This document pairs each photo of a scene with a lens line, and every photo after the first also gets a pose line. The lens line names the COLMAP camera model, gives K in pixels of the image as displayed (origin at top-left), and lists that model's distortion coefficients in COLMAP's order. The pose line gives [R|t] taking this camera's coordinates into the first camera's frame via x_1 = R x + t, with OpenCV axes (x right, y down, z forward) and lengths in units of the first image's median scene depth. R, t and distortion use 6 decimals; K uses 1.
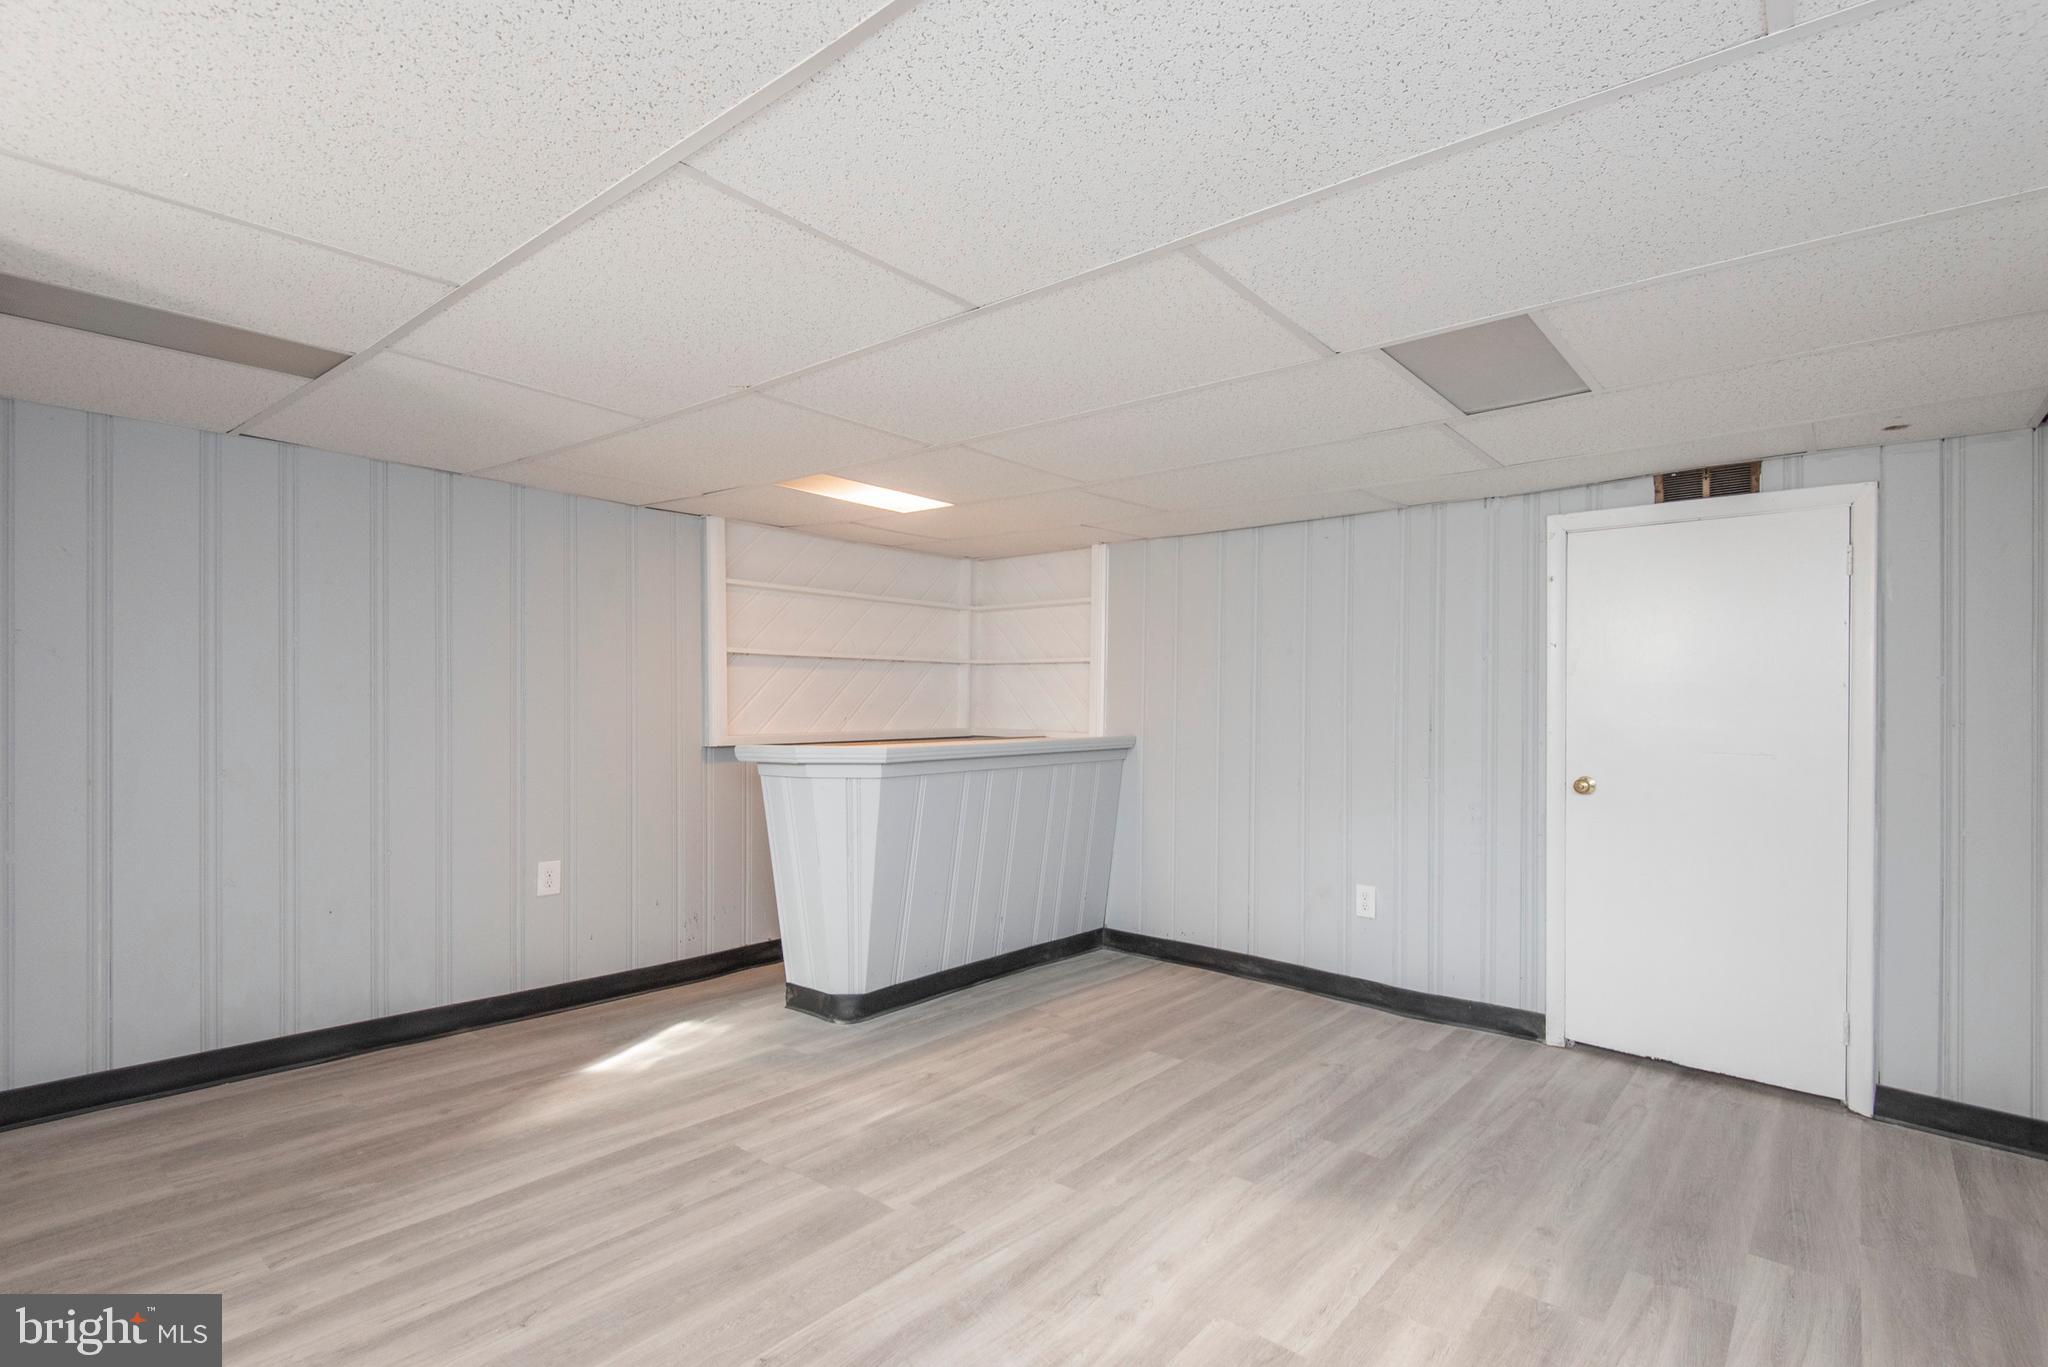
lens RADIAL K [[1007.1, 0, 1011.2], [0, 1007.1, 694.7], [0, 0, 1]] dist [0.043606, -0.029811]
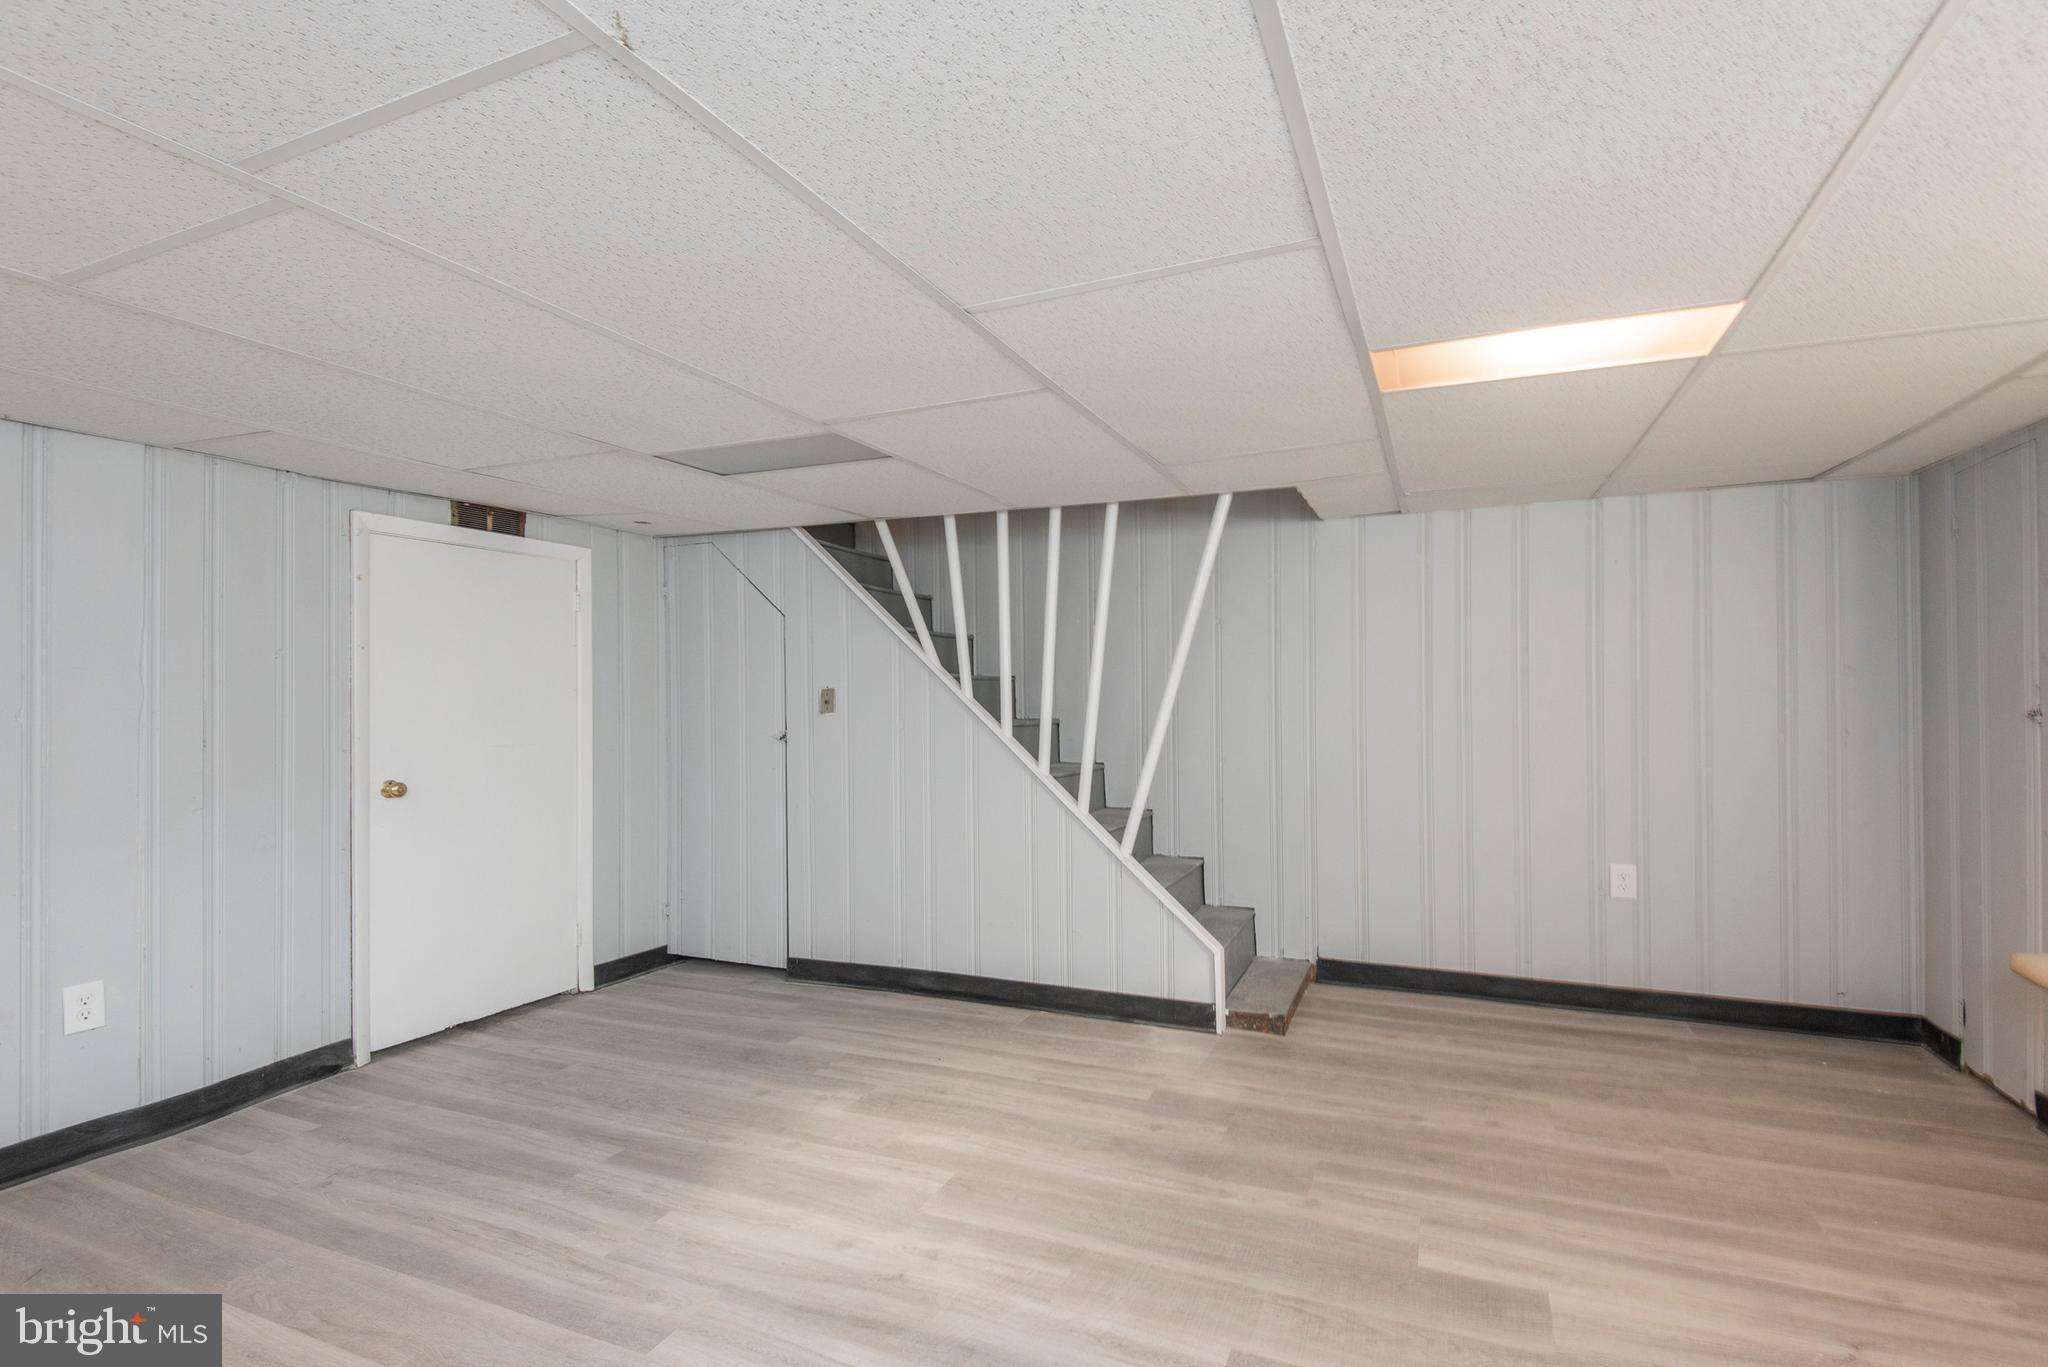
lens RADIAL K [[944.0, 0, 1026.2], [0, 944.0, 693.3], [0, 0, 1]] dist [0.040851, -0.022340]
pose [[-0.304056, -0.003509, 0.952648, -0.585149], [-0.000447, 0.999994, 0.003540, -0.009900], [-0.952654, 0.000651, -0.304056, 0.772482]]
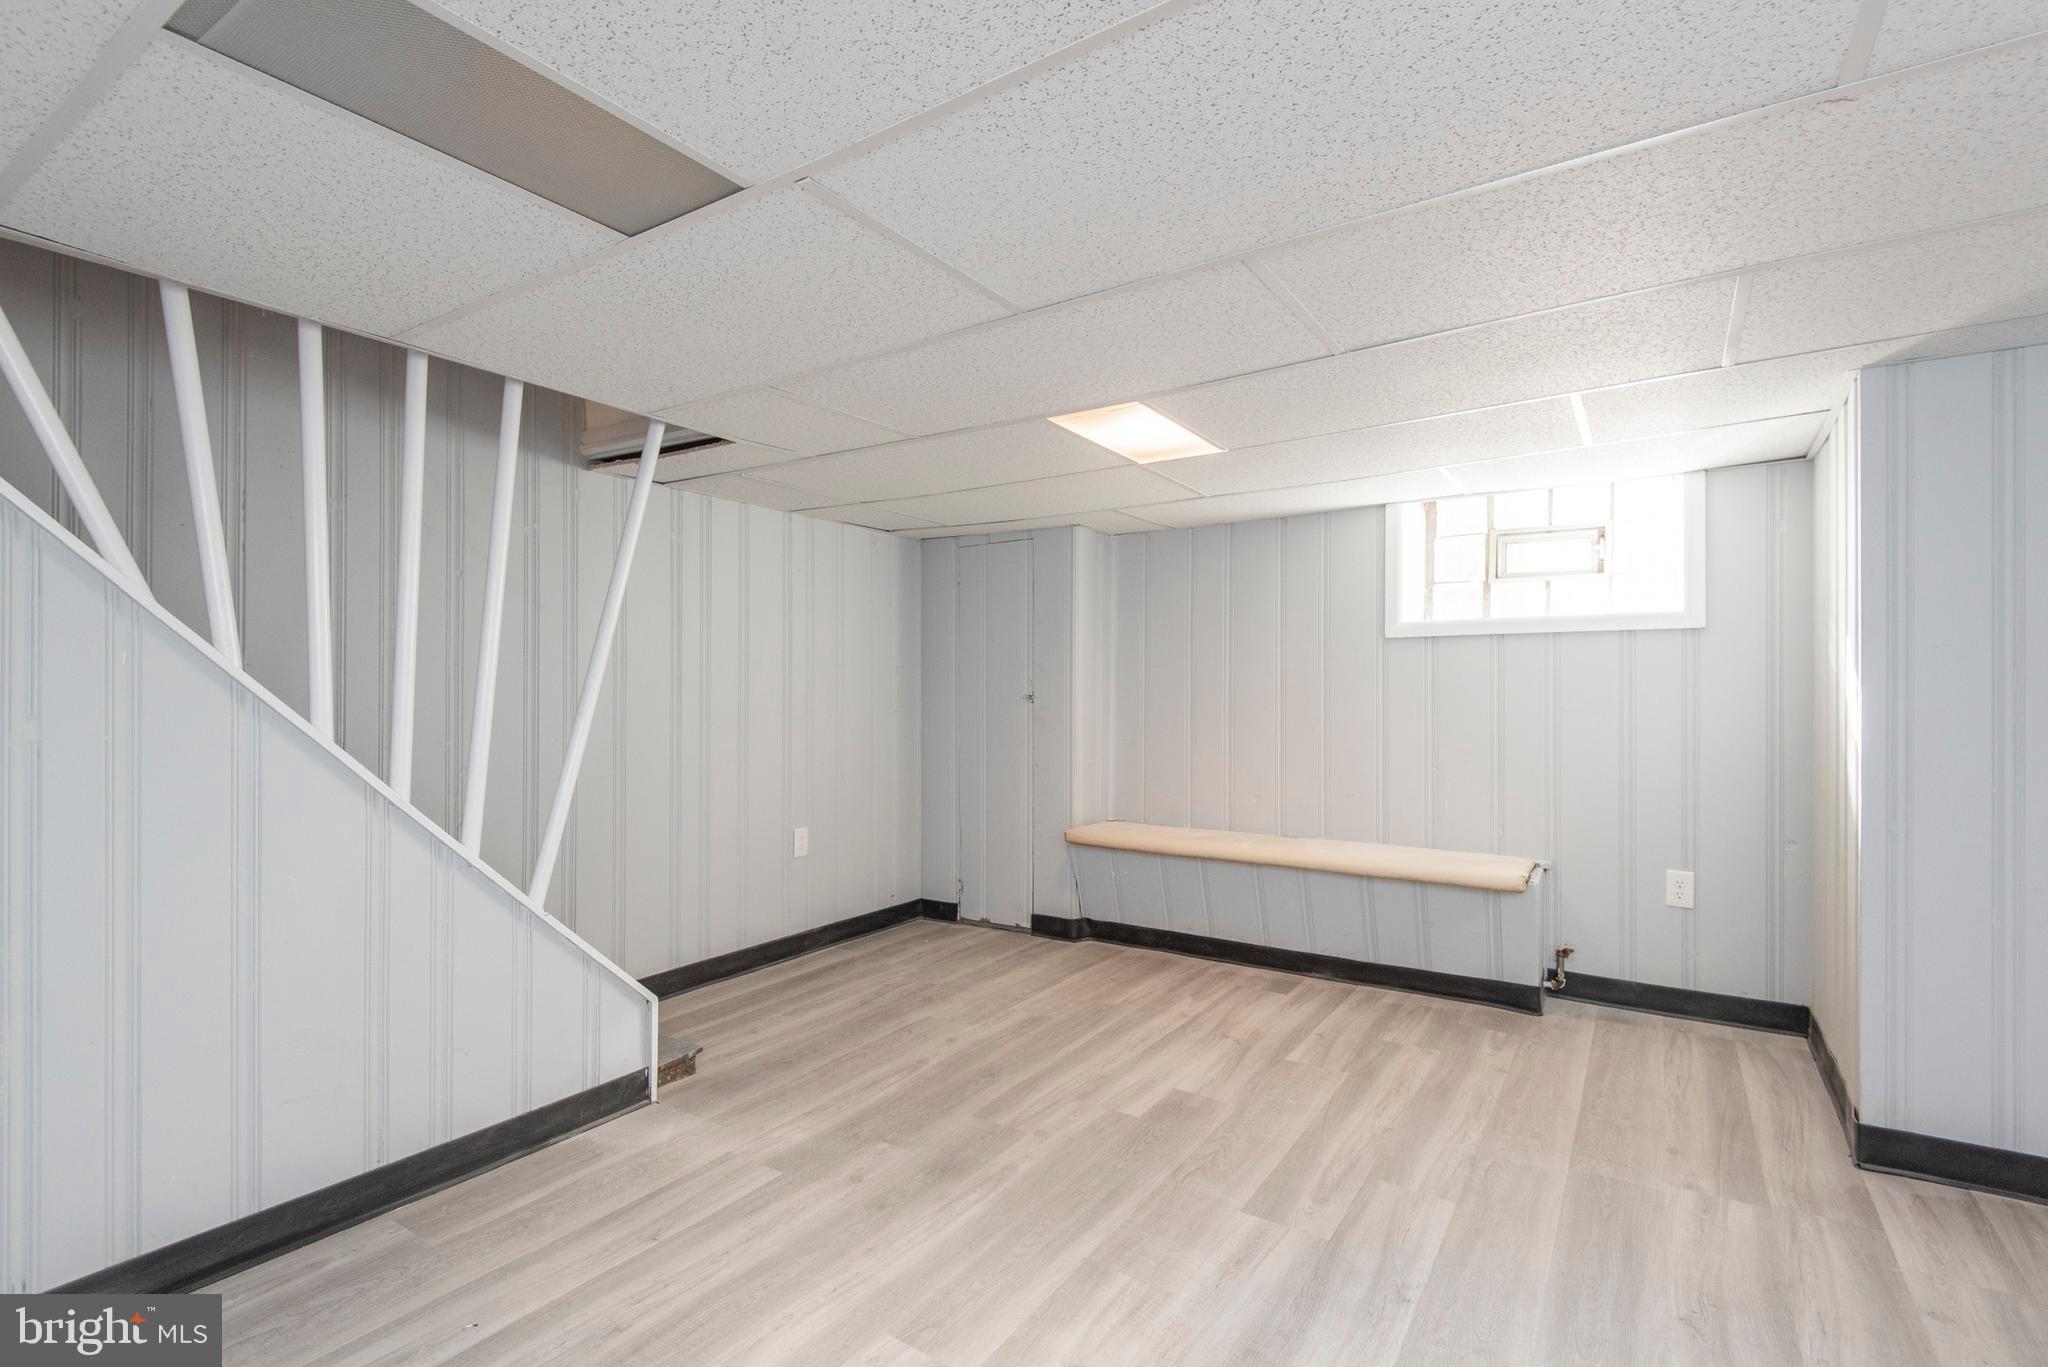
lens RADIAL K [[1007.1, 0, 1011.2], [0, 1007.1, 694.7], [0, 0, 1]] dist [0.043606, -0.029811]
pose [[-0.991770, -0.007859, -0.127792, 0.177482], [-0.007457, 0.999966, -0.003623, 0.015381], [0.127816, -0.002640, -0.991794, 1.187245]]
